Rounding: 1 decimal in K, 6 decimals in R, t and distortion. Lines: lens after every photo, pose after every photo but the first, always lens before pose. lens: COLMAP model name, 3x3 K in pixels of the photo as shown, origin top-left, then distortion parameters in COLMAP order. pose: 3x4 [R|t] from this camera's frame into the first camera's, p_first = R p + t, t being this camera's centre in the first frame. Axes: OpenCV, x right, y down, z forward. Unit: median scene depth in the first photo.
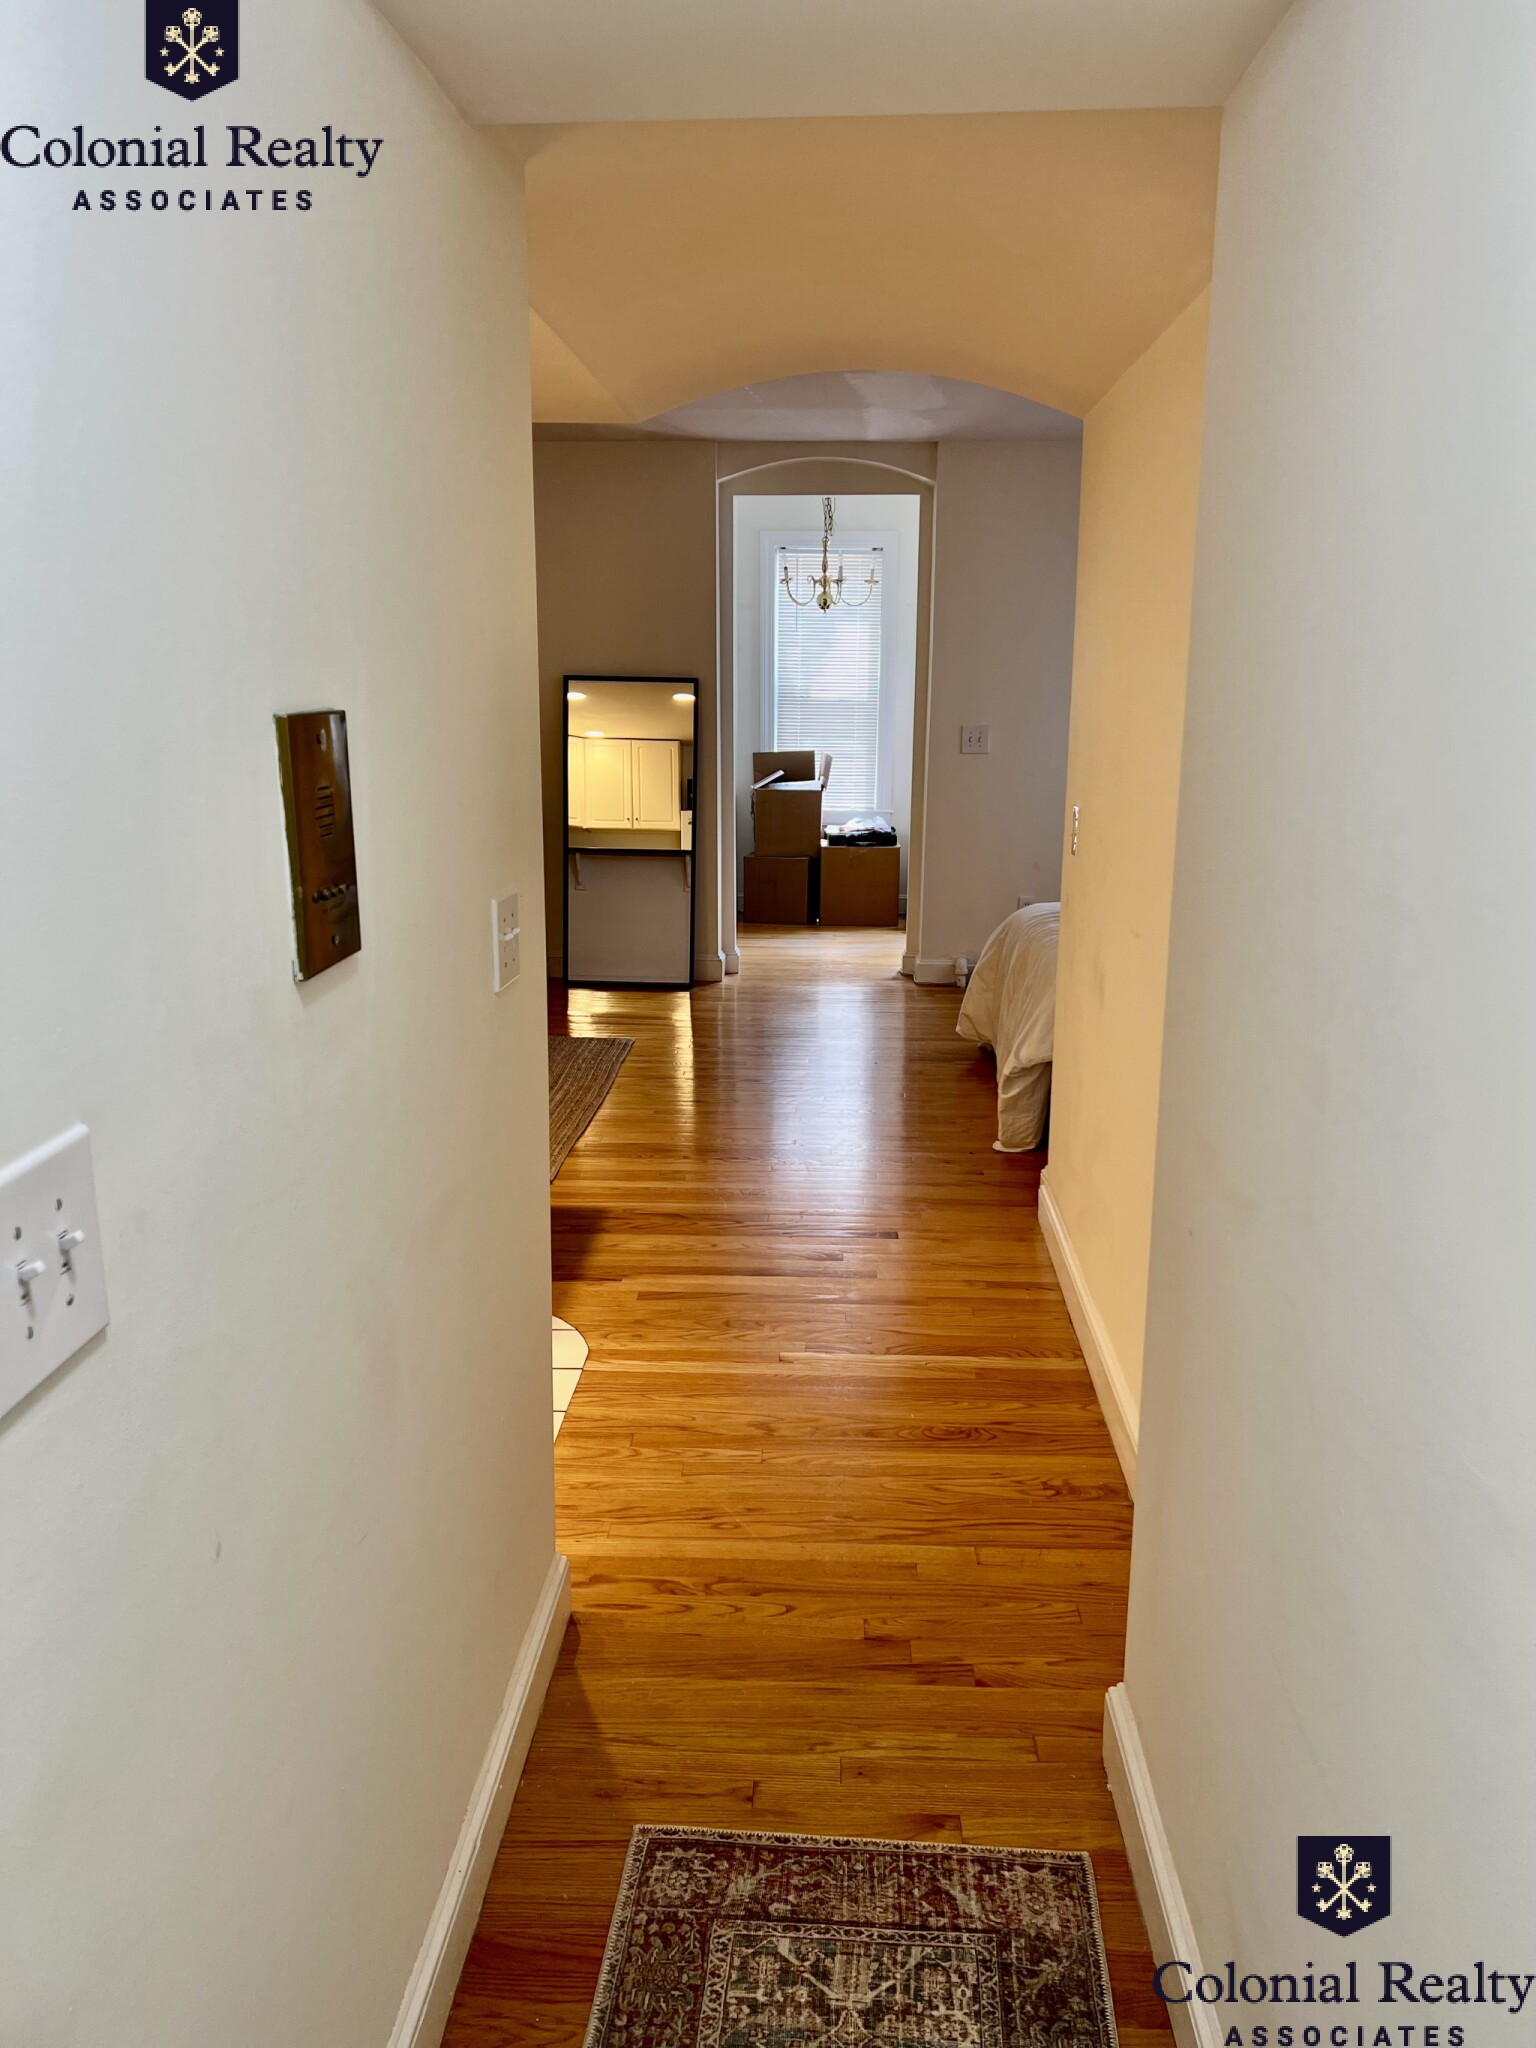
lens RADIAL K [[1530.2, 0, 762.4], [0, 1530.2, 1036.4], [0, 0, 1]] dist [0.078048, -0.090788]
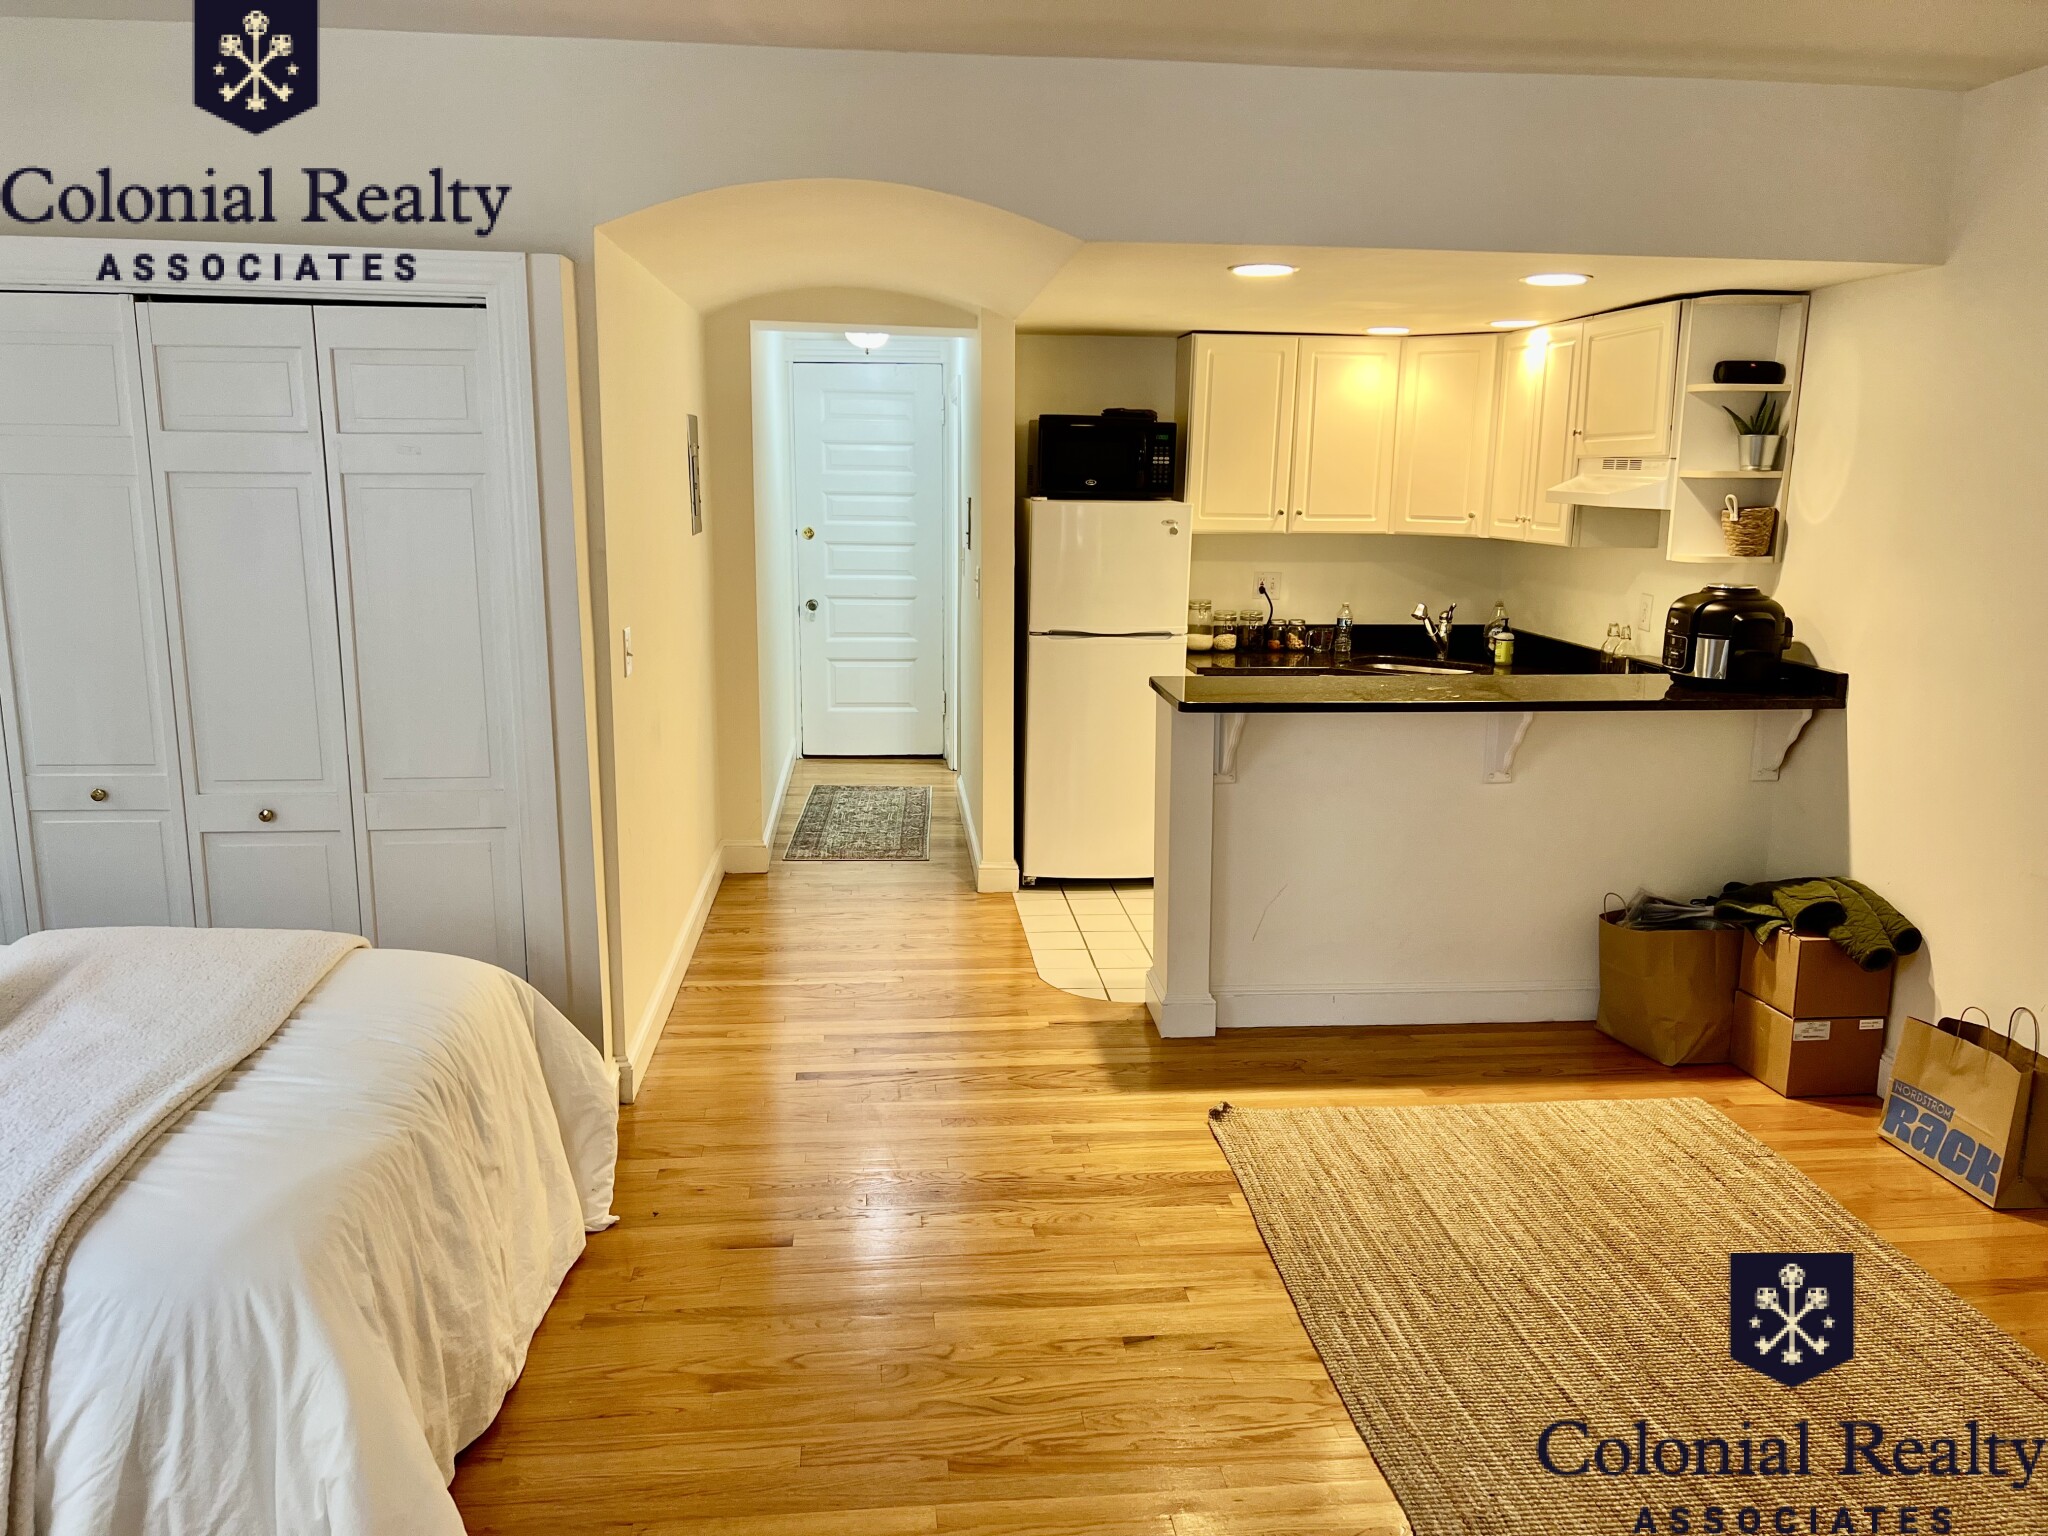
lens RADIAL K [[1528.2, 0, 1026.8], [0, 1528.2, 779.3], [0, 0, 1]] dist [0.083869, -0.096347]
pose [[-0.988807, 0.017830, -0.148130, 0.092801], [-0.047094, 0.904778, 0.423271, -0.497042], [0.141572, 0.425509, -0.893812, 1.965424]]
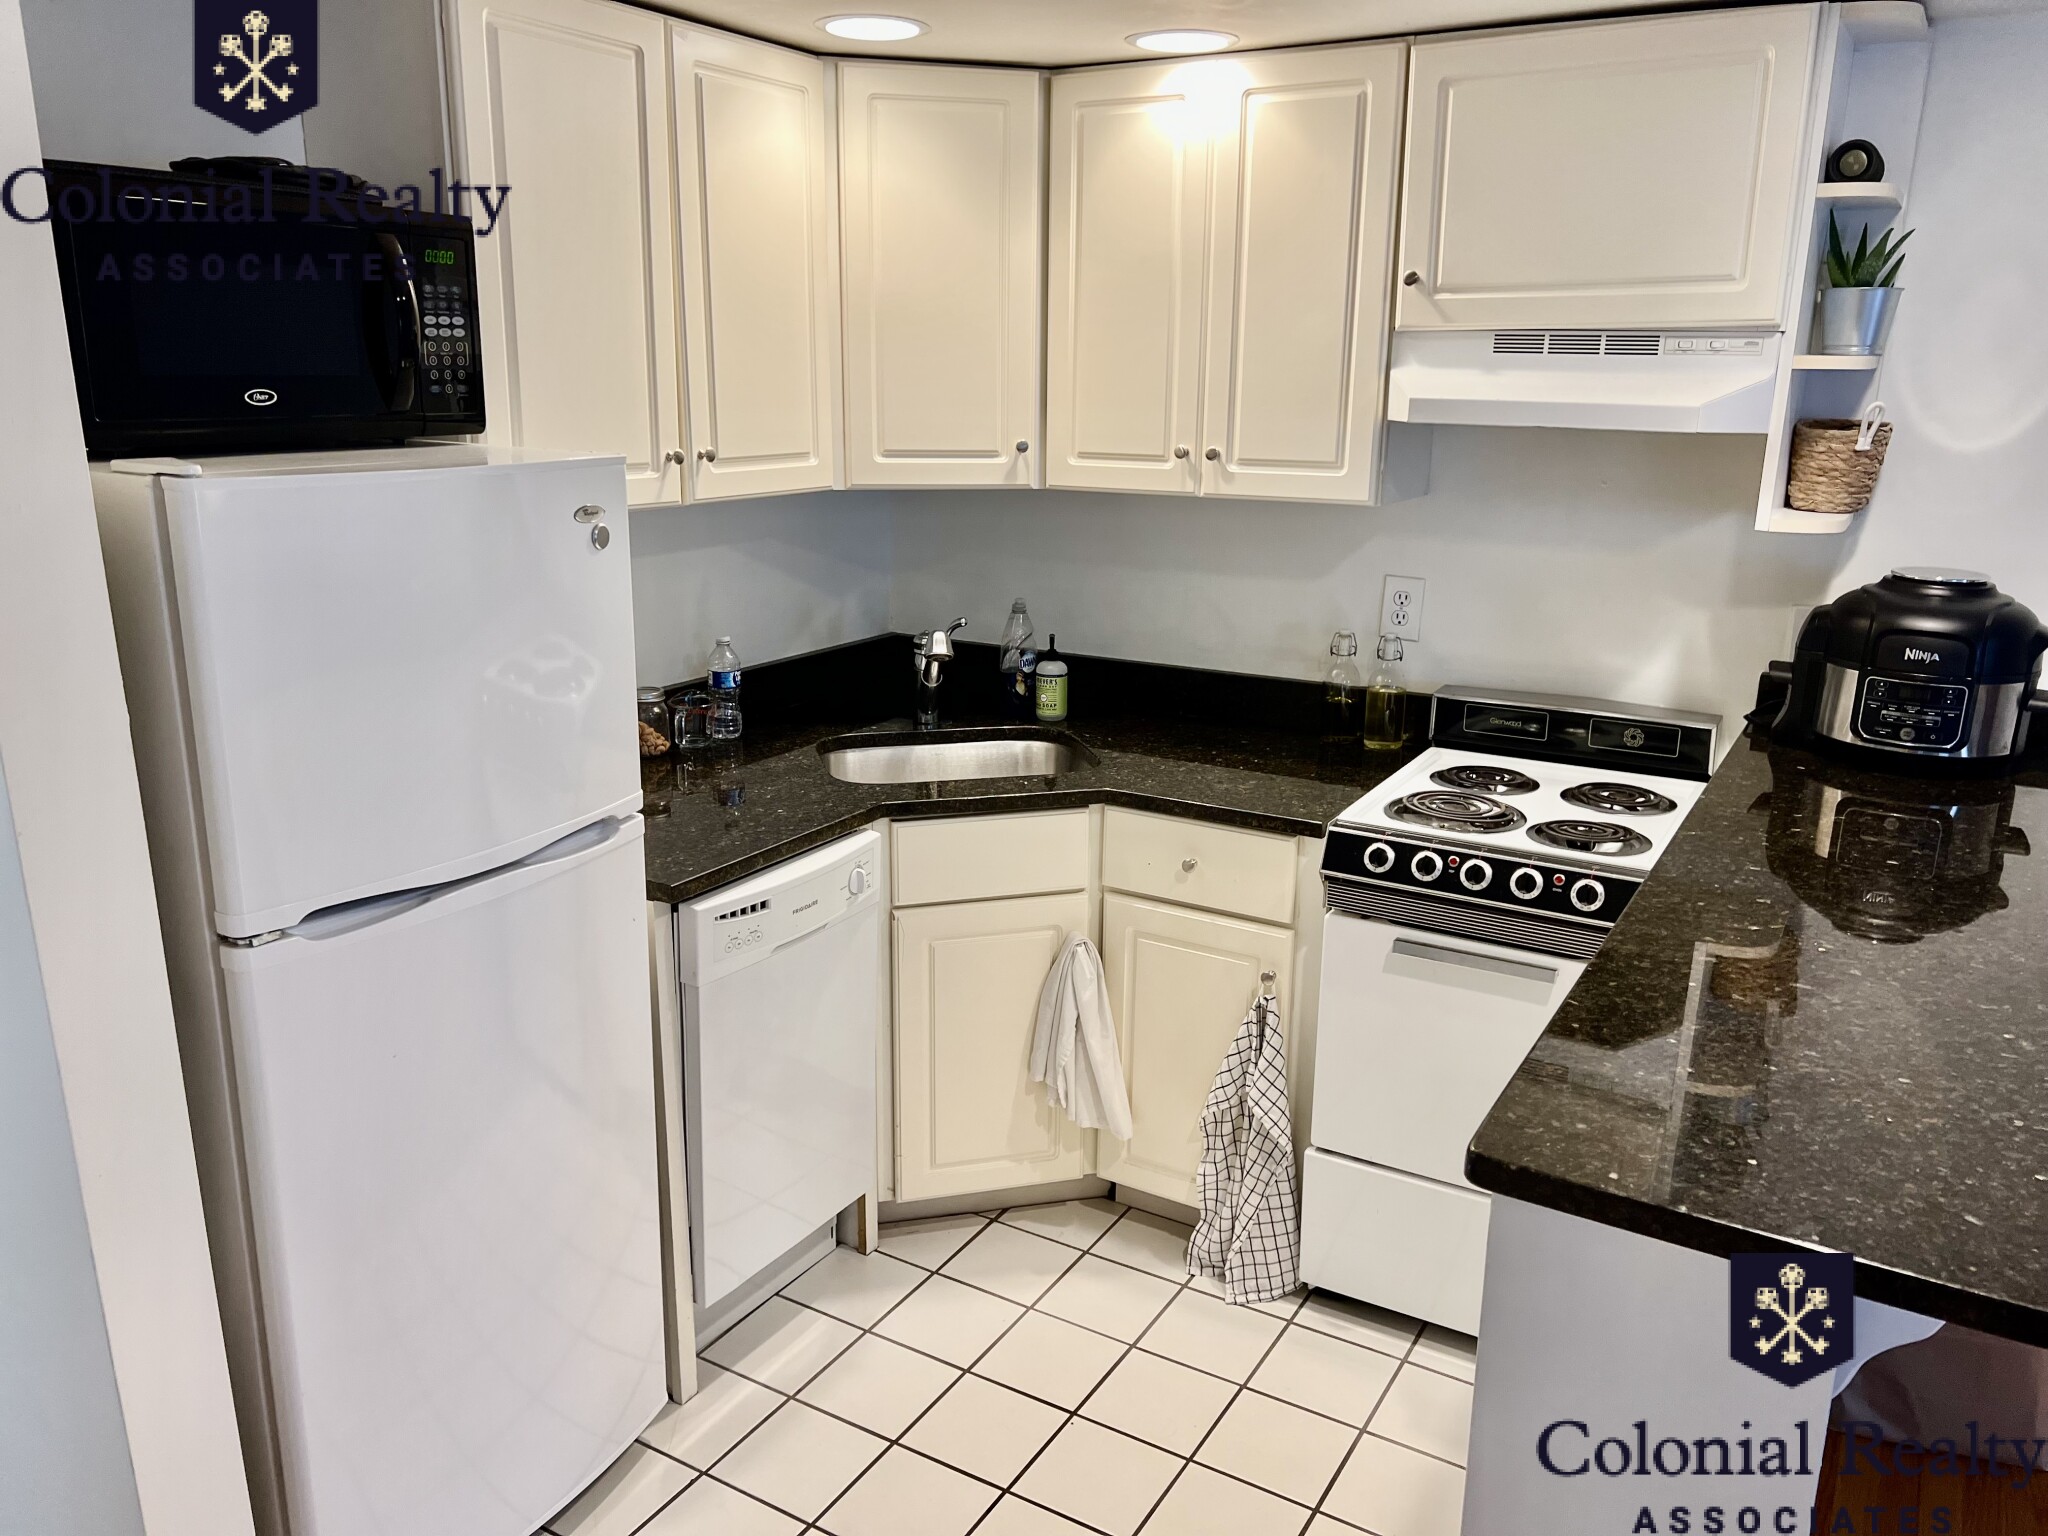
lens RADIAL K [[1552.7, 0, 1047.8], [0, 1552.7, 768.5], [0, 0, 1]] dist [0.089450, -0.200807]
pose [[-0.459915, 0.223094, -0.859481, 0.119531], [-0.218461, 0.909746, 0.353041, -0.239463], [0.860670, 0.350132, -0.369668, 0.909209]]
